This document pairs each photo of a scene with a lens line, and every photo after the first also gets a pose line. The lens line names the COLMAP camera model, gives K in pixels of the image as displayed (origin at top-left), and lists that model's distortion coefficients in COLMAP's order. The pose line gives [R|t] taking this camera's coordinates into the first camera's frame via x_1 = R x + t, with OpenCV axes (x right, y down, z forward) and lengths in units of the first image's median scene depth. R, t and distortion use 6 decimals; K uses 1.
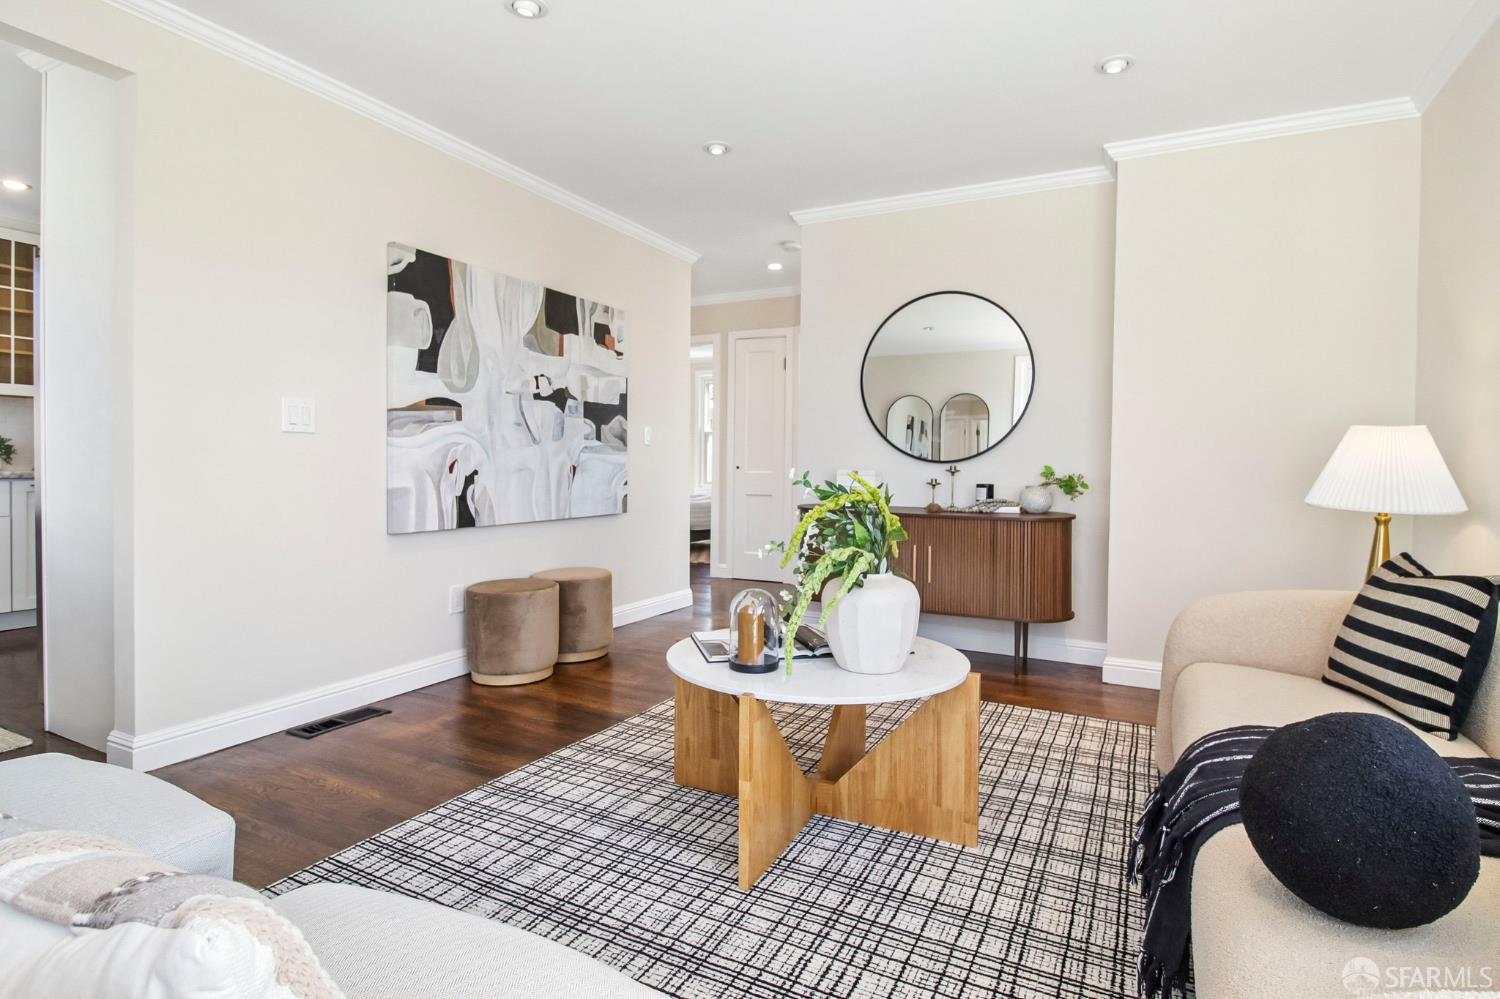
lens RADIAL K [[765.1, 0, 753.3], [0, 765.1, 477.3], [0, 0, 1]] dist [0.003540, -0.013471]
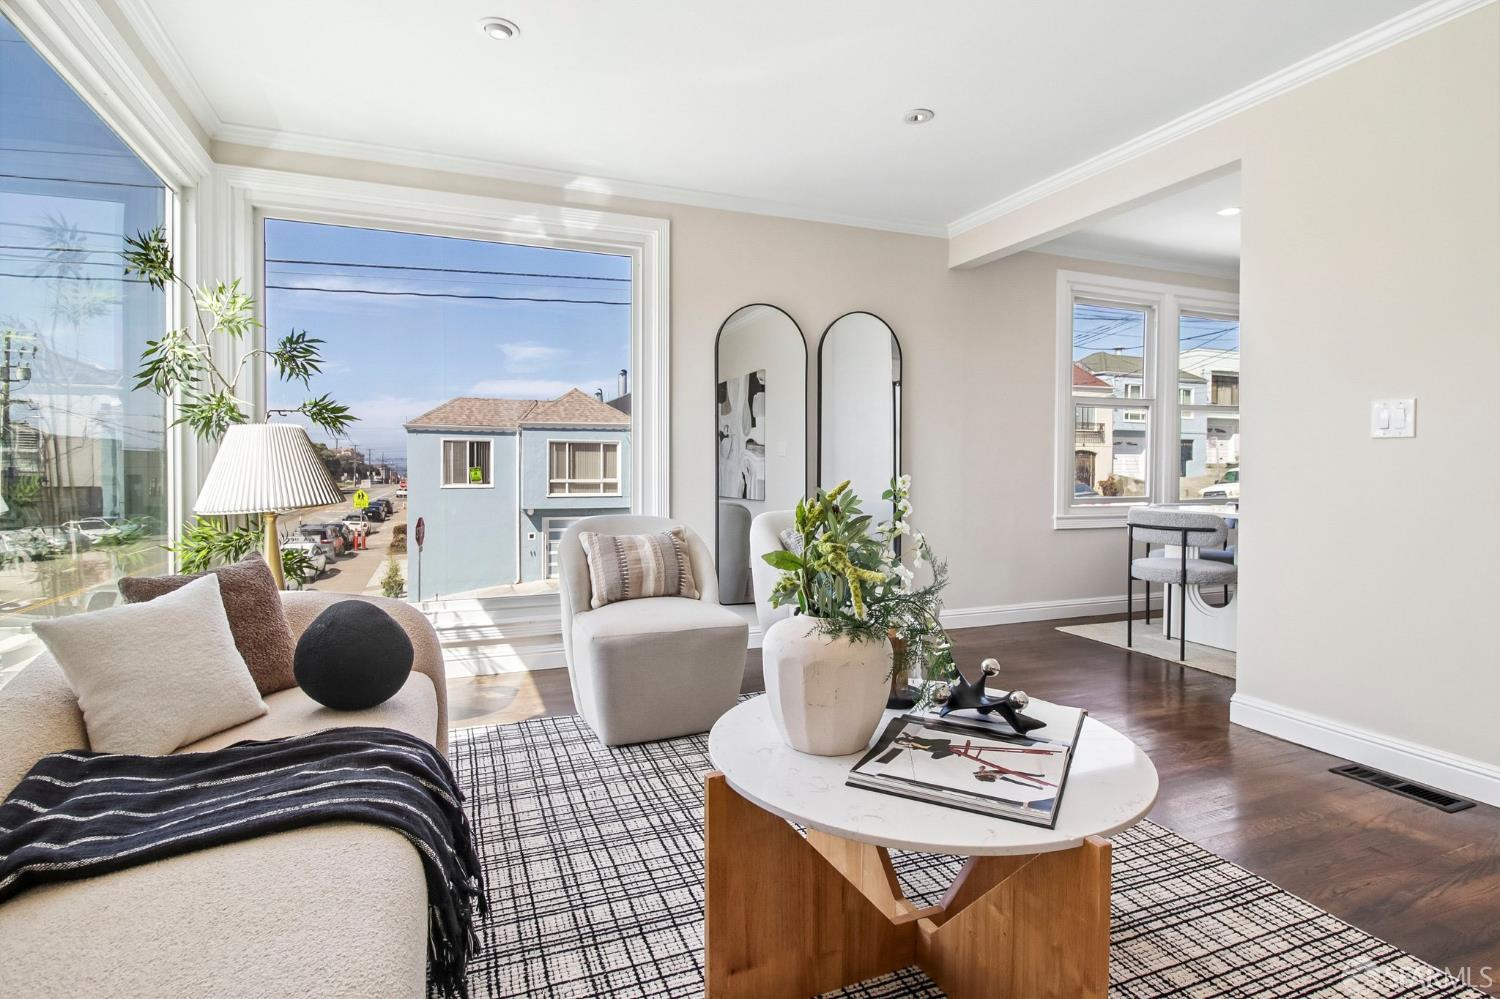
lens RADIAL K [[765.1, 0, 752.6], [0, 765.1, 474.9], [0, 0, 1]] dist [0.003540, -0.013471]
pose [[-0.652975, 0.000720, -0.757379, 0.697234], [-0.022241, 0.999550, 0.020125, -0.022514], [0.757052, 0.029986, -0.652666, 1.301147]]
